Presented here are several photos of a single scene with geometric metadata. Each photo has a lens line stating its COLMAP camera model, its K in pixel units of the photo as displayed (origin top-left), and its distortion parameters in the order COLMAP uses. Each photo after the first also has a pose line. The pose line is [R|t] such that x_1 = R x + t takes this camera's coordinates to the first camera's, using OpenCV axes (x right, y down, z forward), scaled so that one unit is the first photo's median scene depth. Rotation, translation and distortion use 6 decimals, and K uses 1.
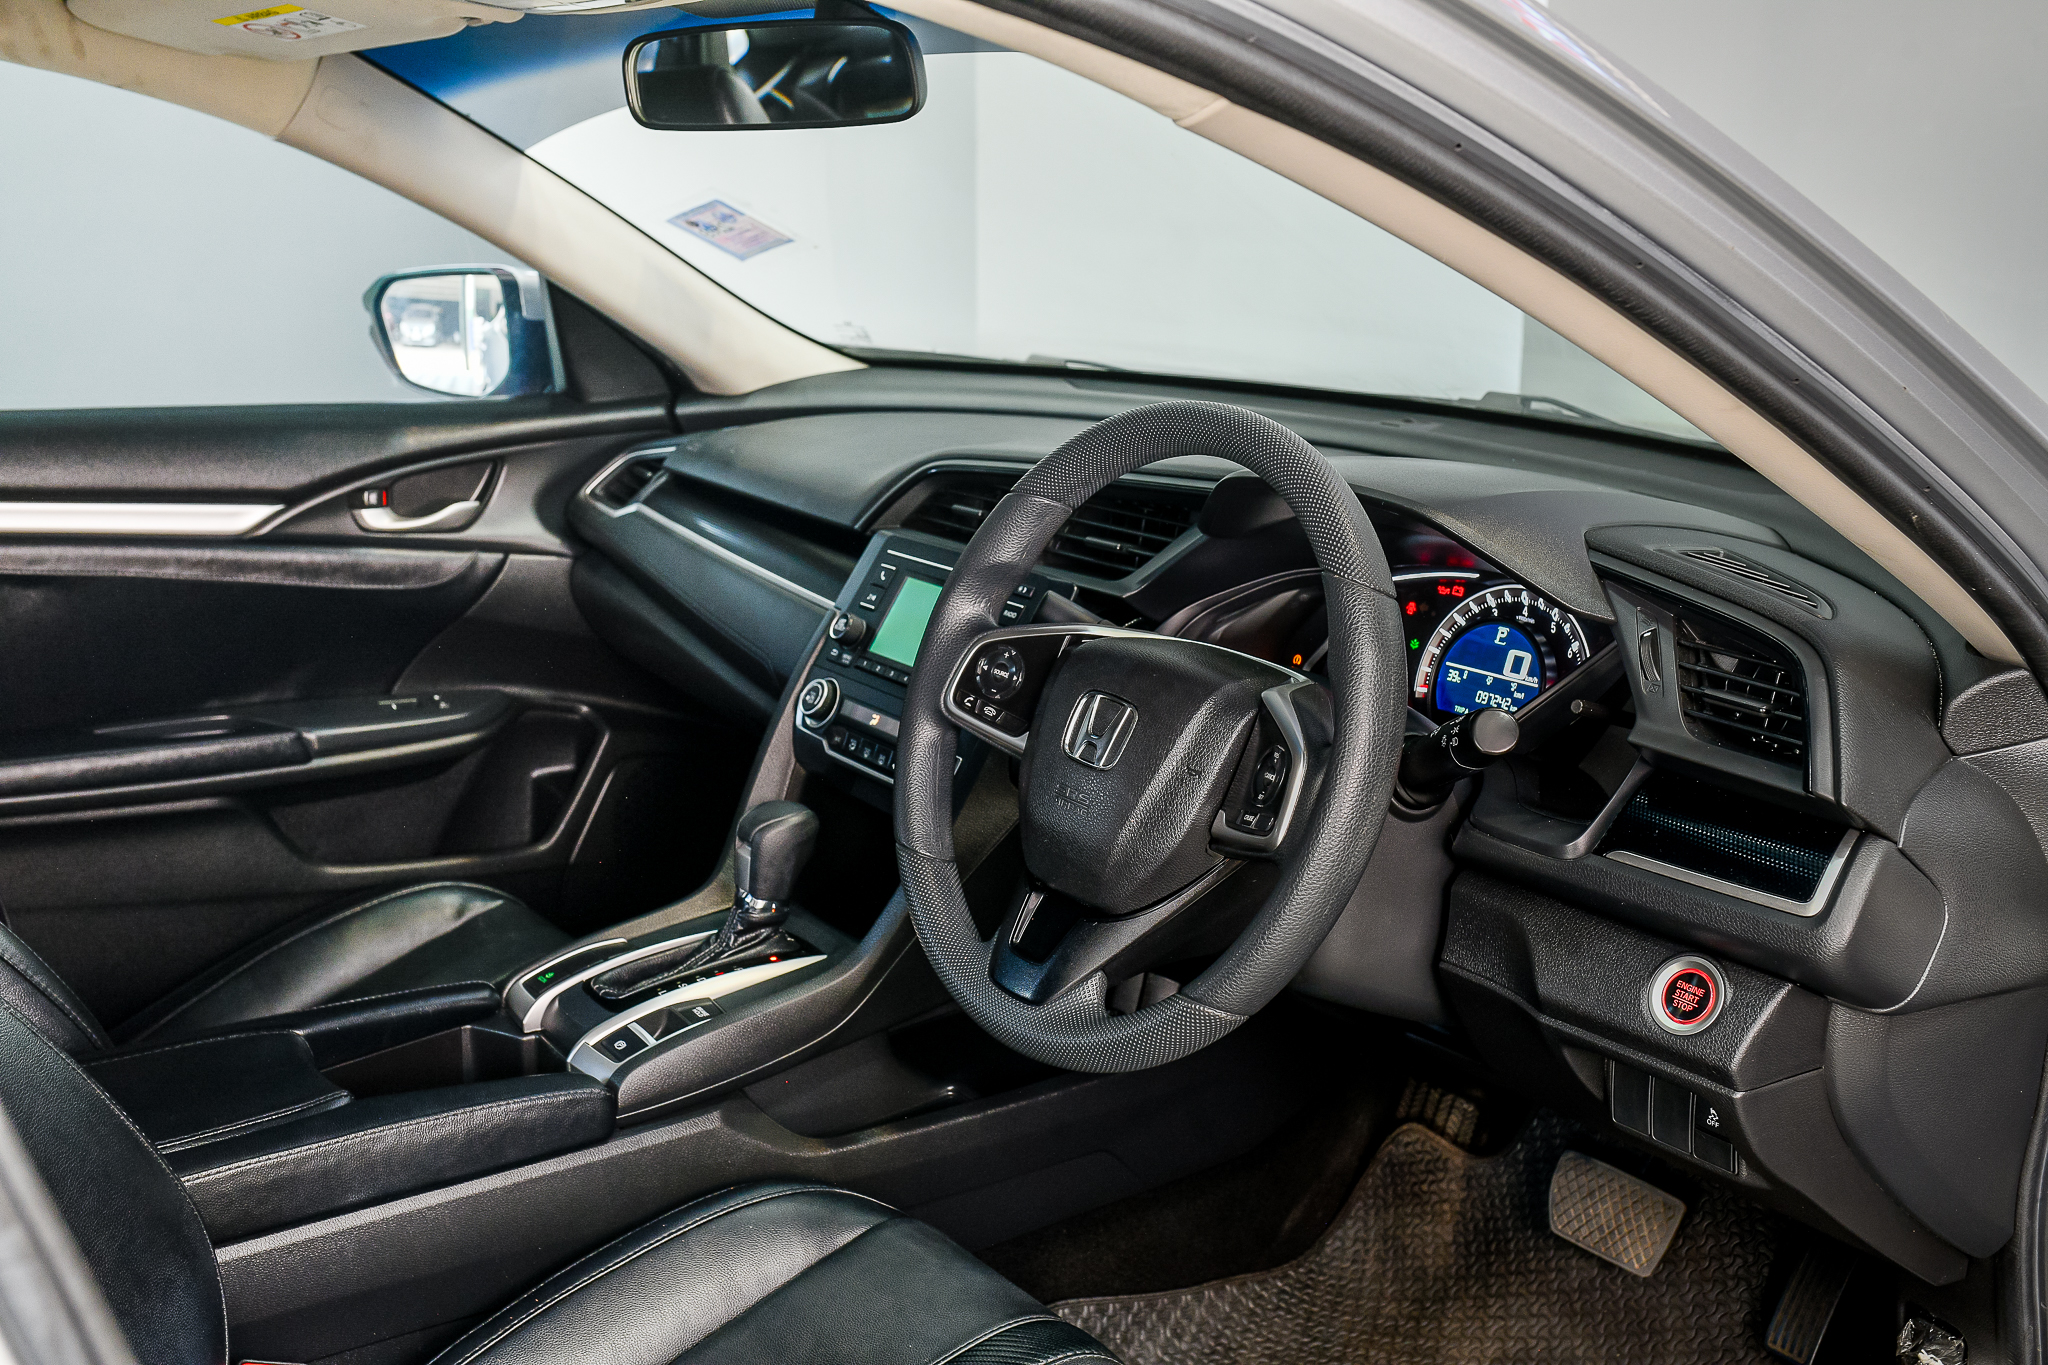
lens RADIAL K [[1969.2, 0, 1030.3], [0, 1969.2, 713.1], [0, 0, 1]] dist [-0.036017, -0.003121]
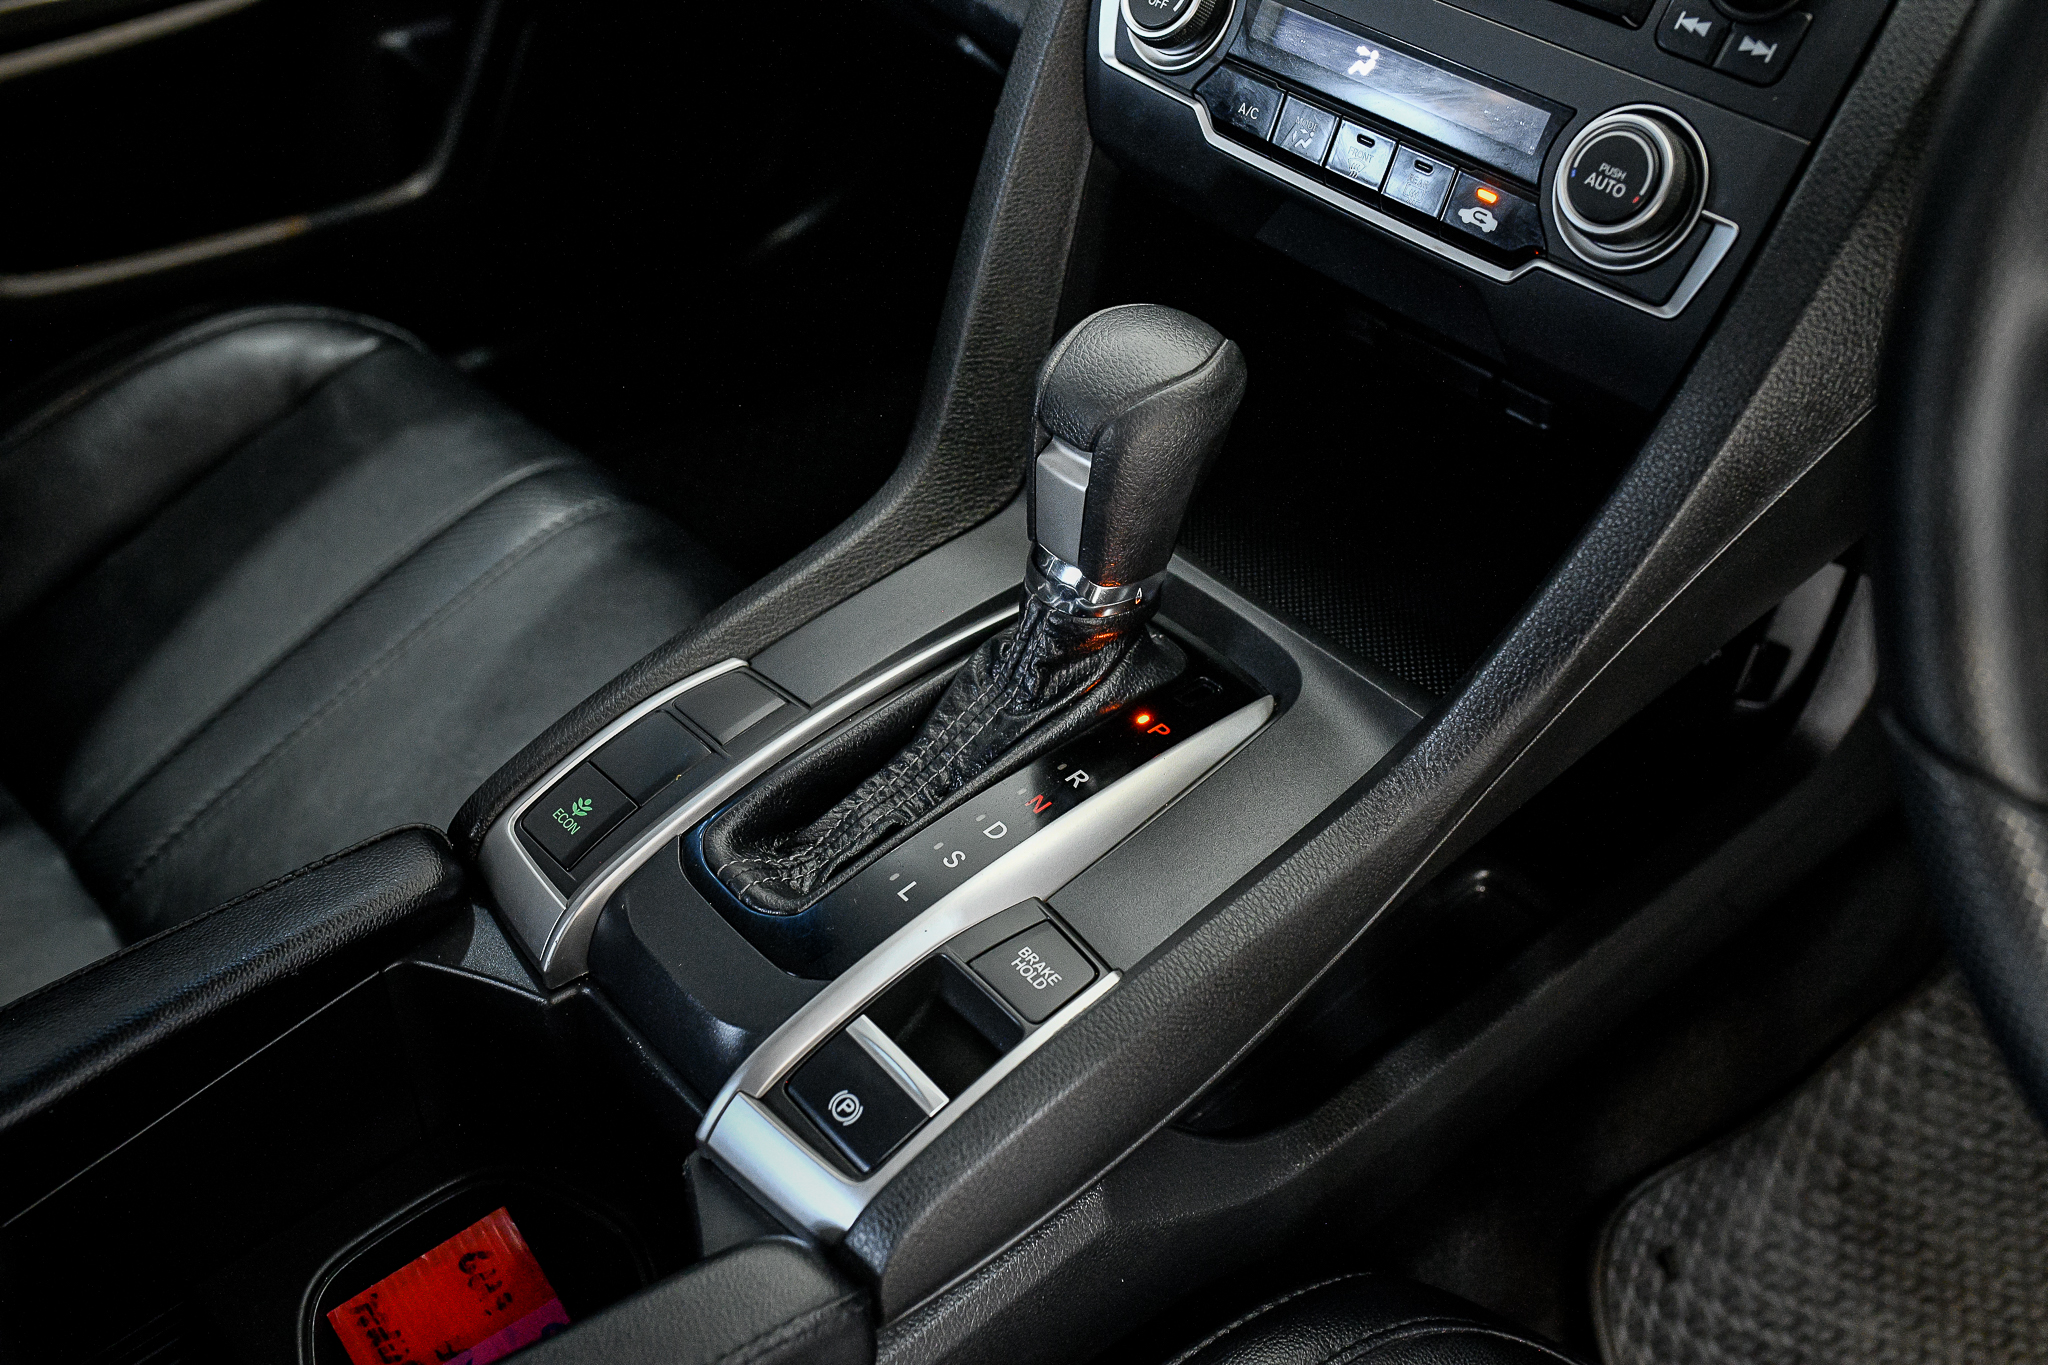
lens RADIAL K [[1969.2, 0, 1030.3], [0, 1969.2, 713.1], [0, 0, 1]] dist [-0.036017, -0.003121]
pose [[0.996615, -0.060818, 0.055309, -0.165847], [0.029808, 0.894366, 0.446341, -0.051843], [-0.076612, -0.443182, 0.893152, 0.612813]]
